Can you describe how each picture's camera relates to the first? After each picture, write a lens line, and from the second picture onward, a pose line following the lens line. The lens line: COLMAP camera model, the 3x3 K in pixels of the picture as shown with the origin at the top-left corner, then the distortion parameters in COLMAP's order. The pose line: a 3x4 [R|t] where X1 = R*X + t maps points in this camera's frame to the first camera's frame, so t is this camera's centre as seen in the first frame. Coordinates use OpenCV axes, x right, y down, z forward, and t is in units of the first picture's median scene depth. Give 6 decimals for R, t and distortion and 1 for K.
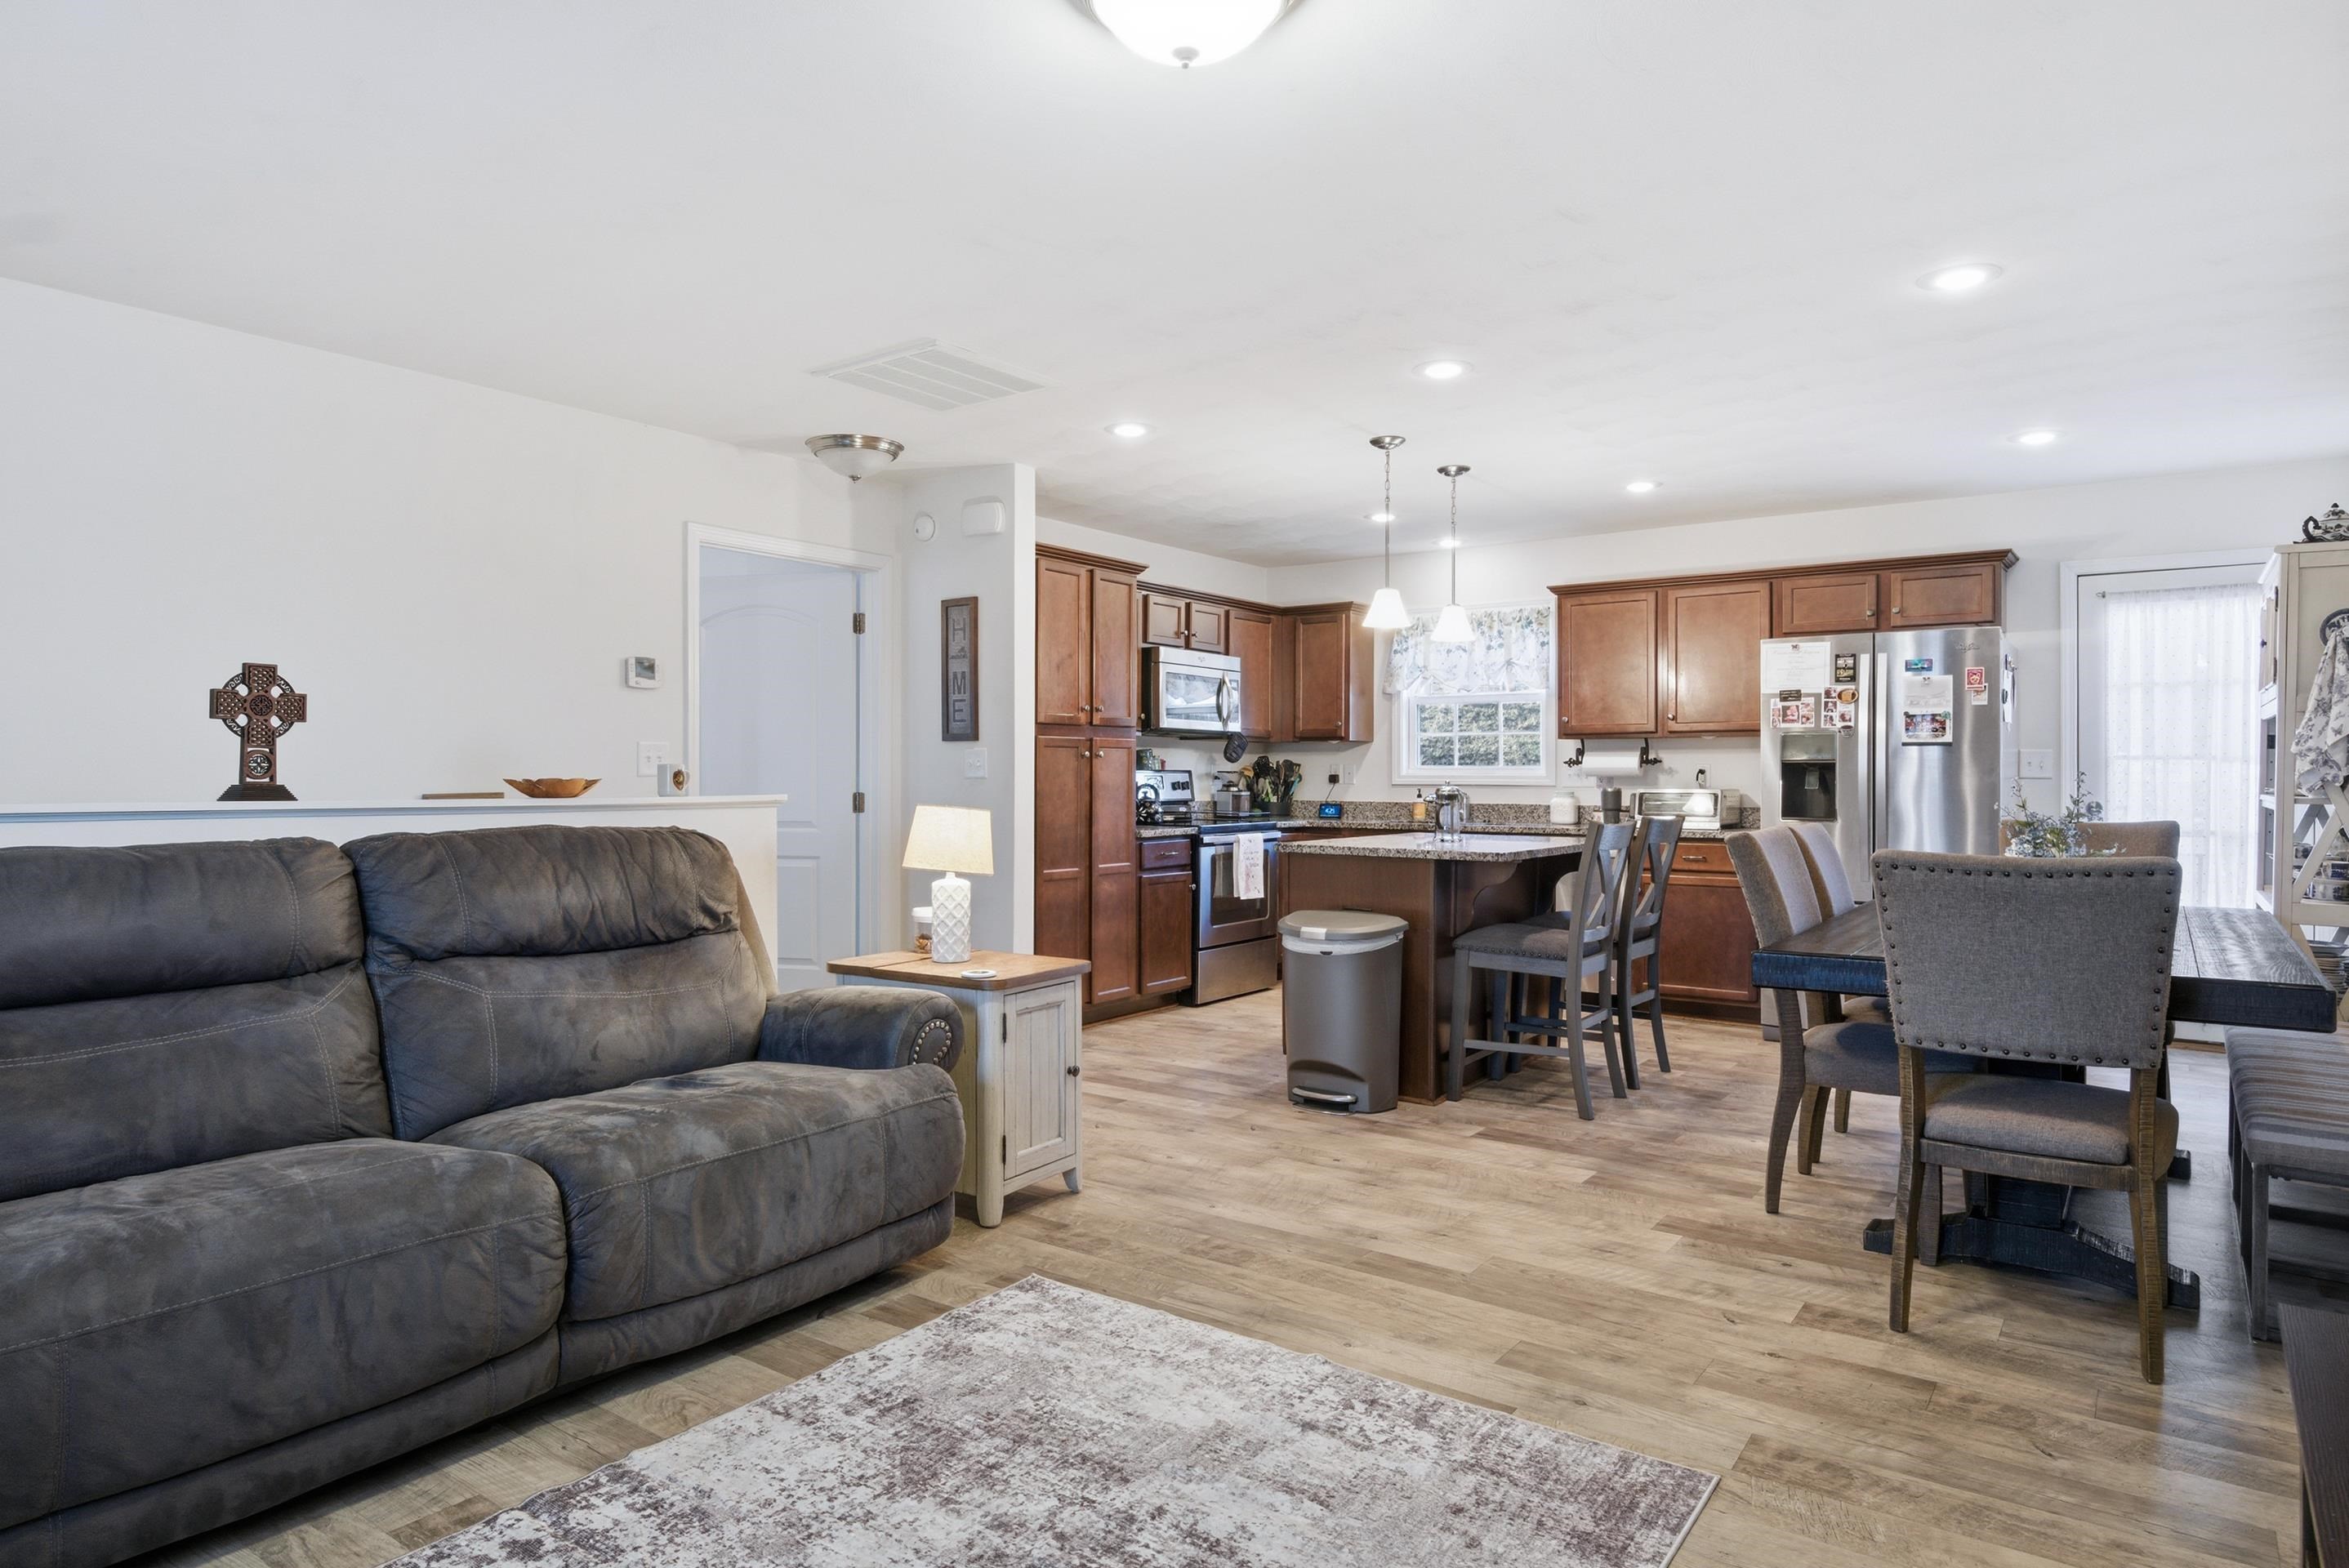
lens RADIAL K [[1293.5, 0, 1173.0], [0, 1293.5, 776.8], [0, 0, 1]] dist [-0.000200, -0.006633]
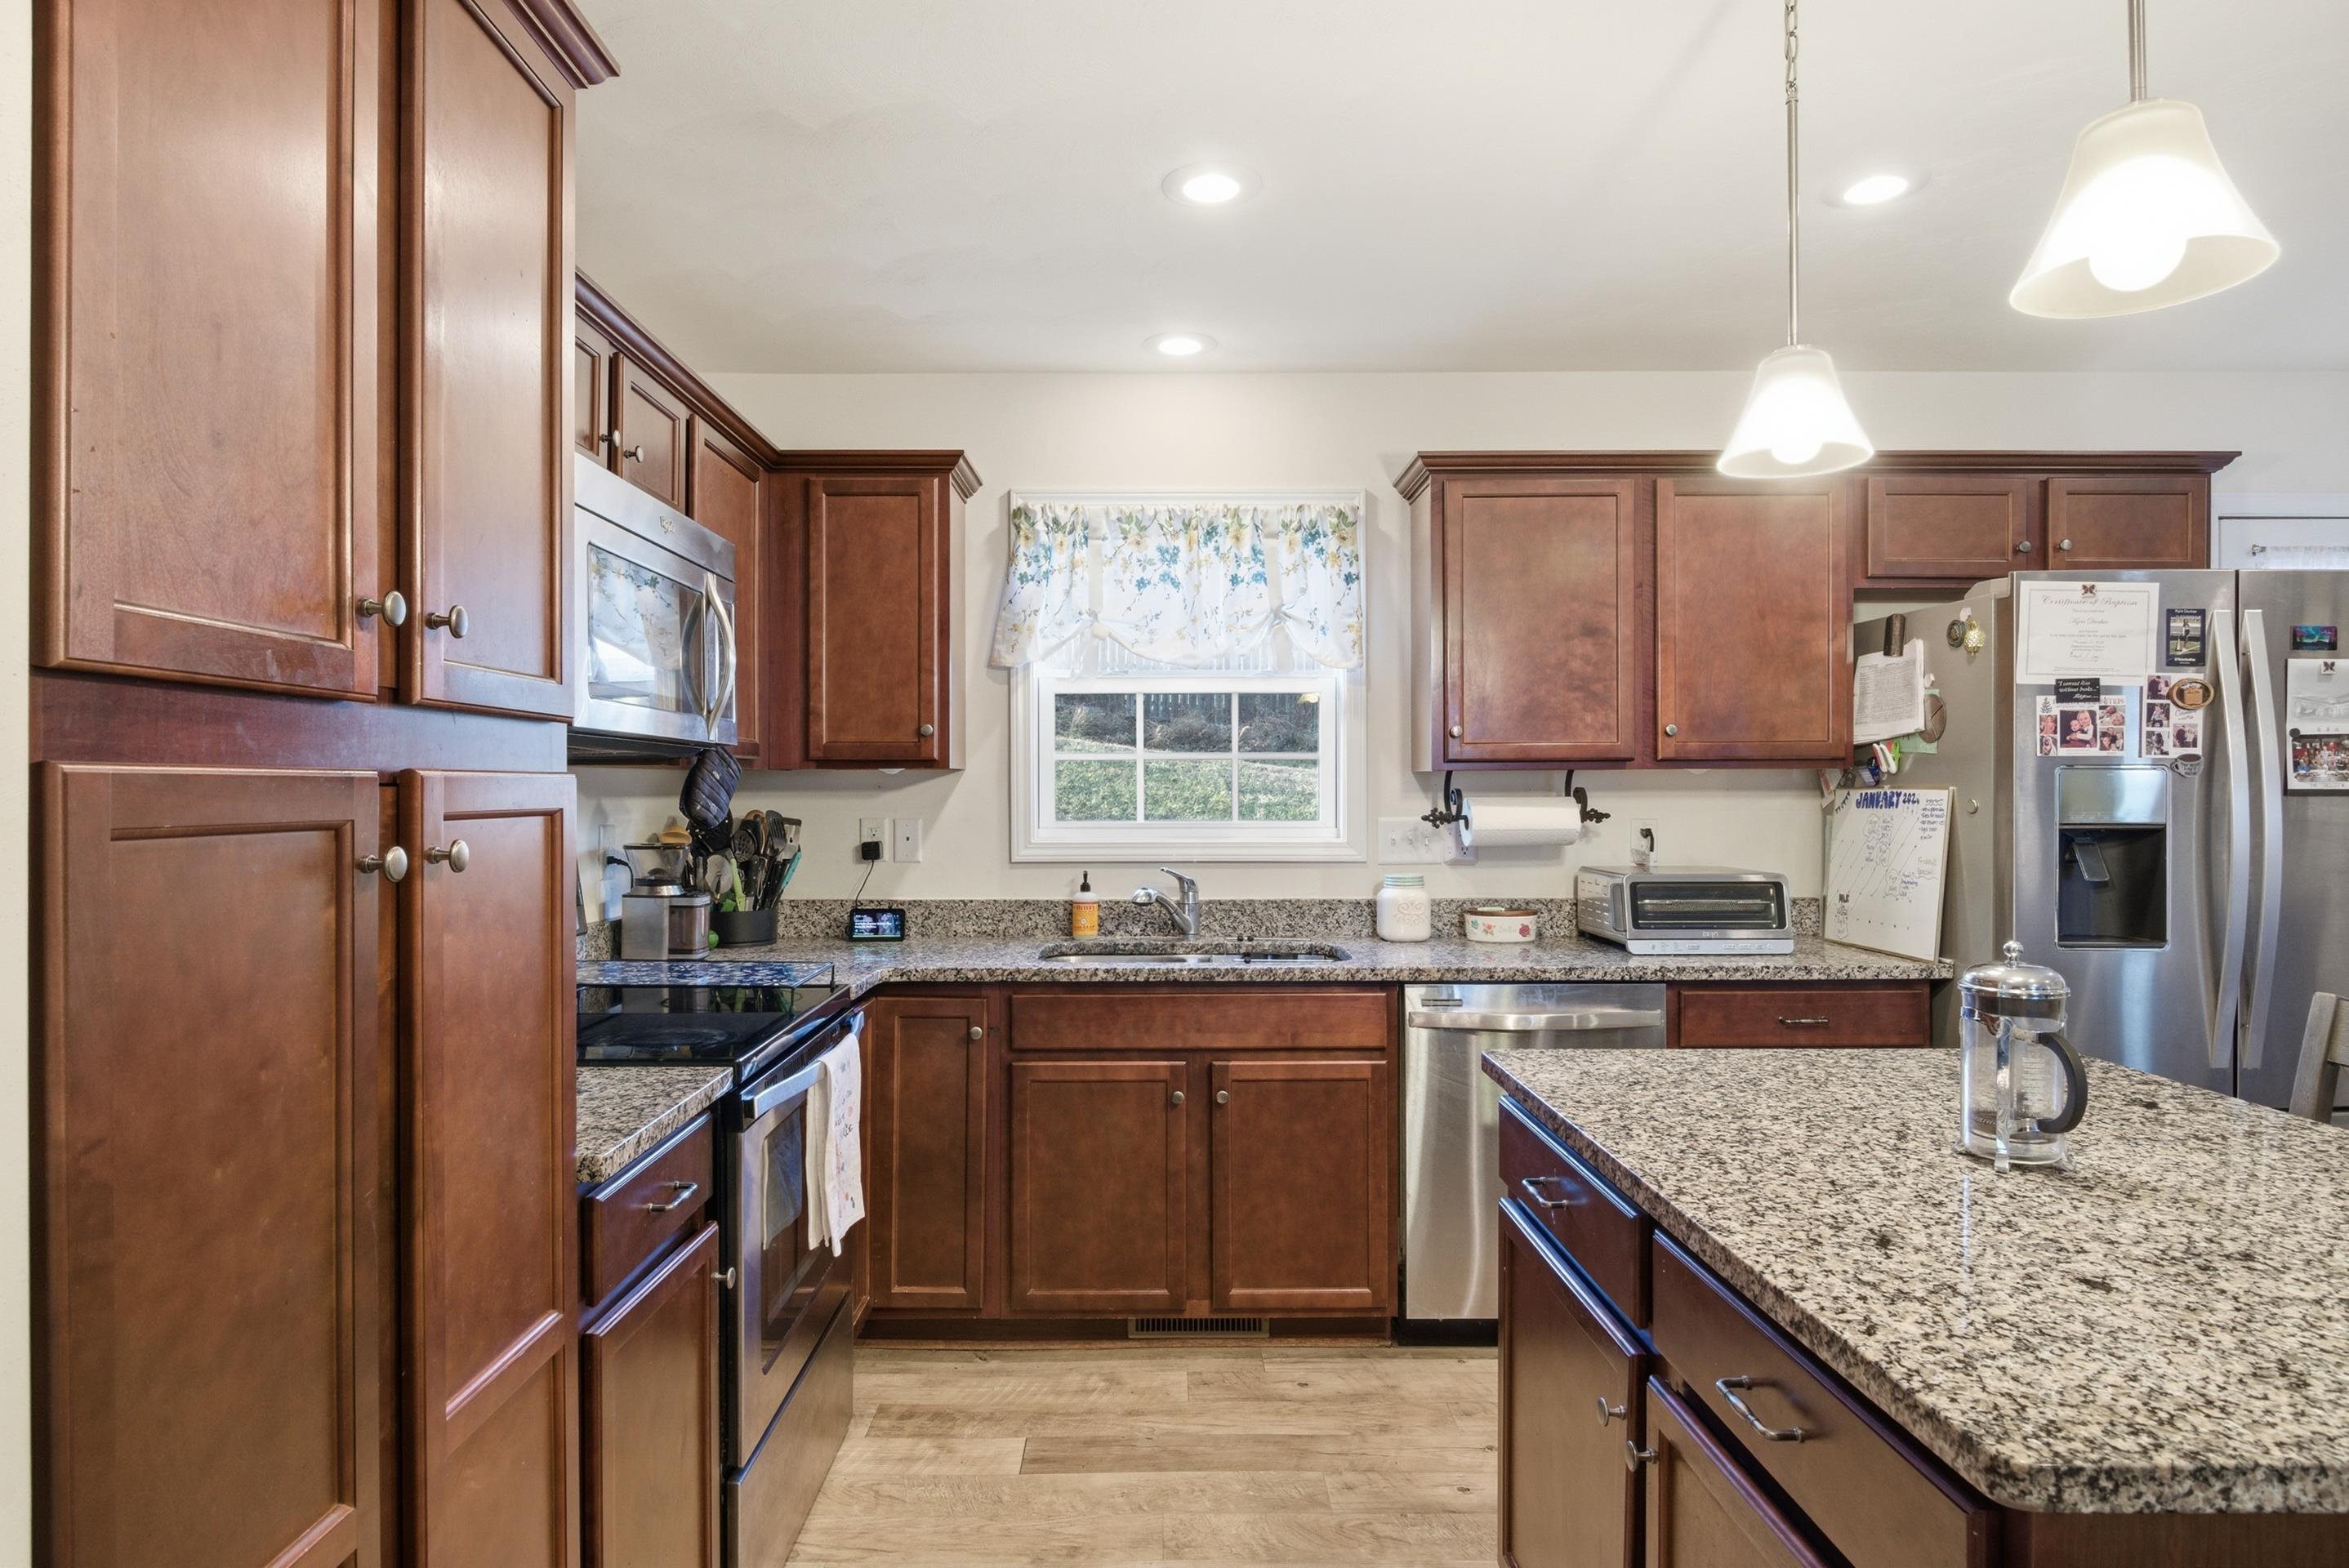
lens RADIAL K [[1293.5, 0, 1146.0], [0, 1293.5, 790.6], [0, 0, 1]] dist [-0.000200, -0.006633]
pose [[0.809913, -0.005407, 0.586525, -0.073430], [0.005671, 0.999983, 0.001388, -0.022811], [-0.586522, 0.002202, 0.809930, 0.665364]]
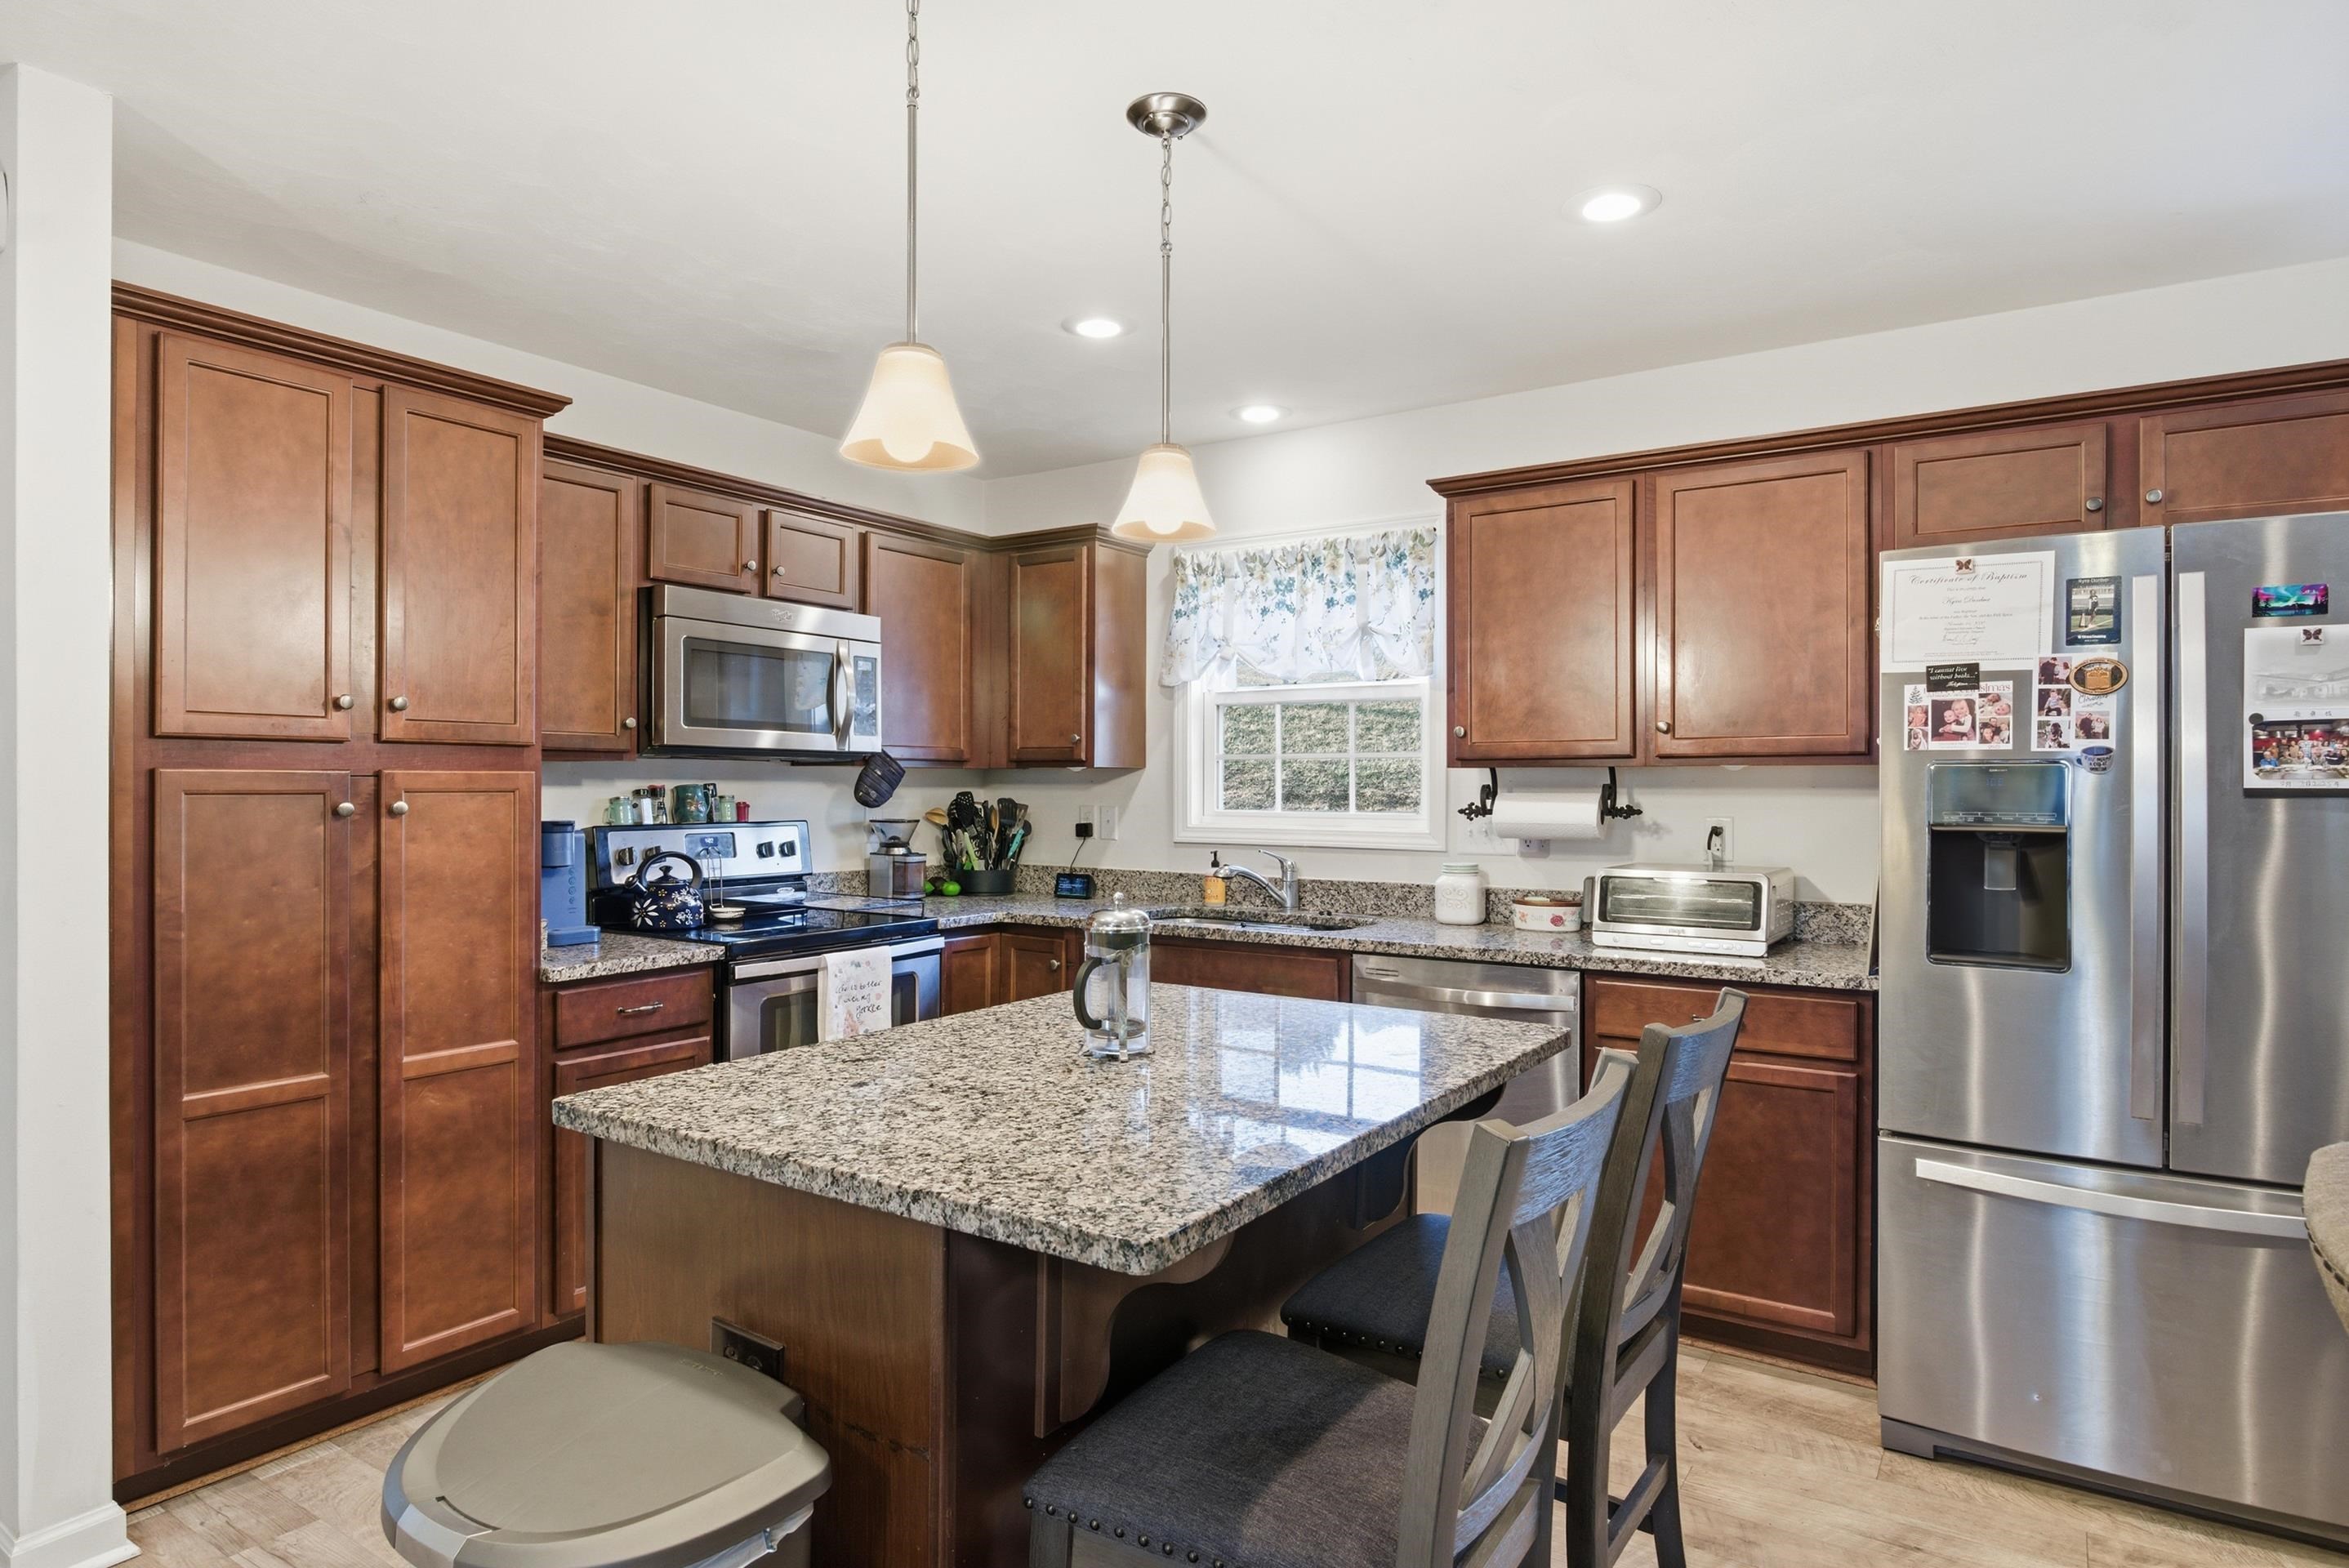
lens RADIAL K [[1293.5, 0, 1160.5], [0, 1293.5, 784.7], [0, 0, 1]] dist [-0.000200, -0.006633]
pose [[0.999147, 0.000703, 0.041294, 0.156586], [-0.000589, 0.999996, -0.002760, -0.020523], [-0.041296, 0.002734, 0.999143, 0.469624]]
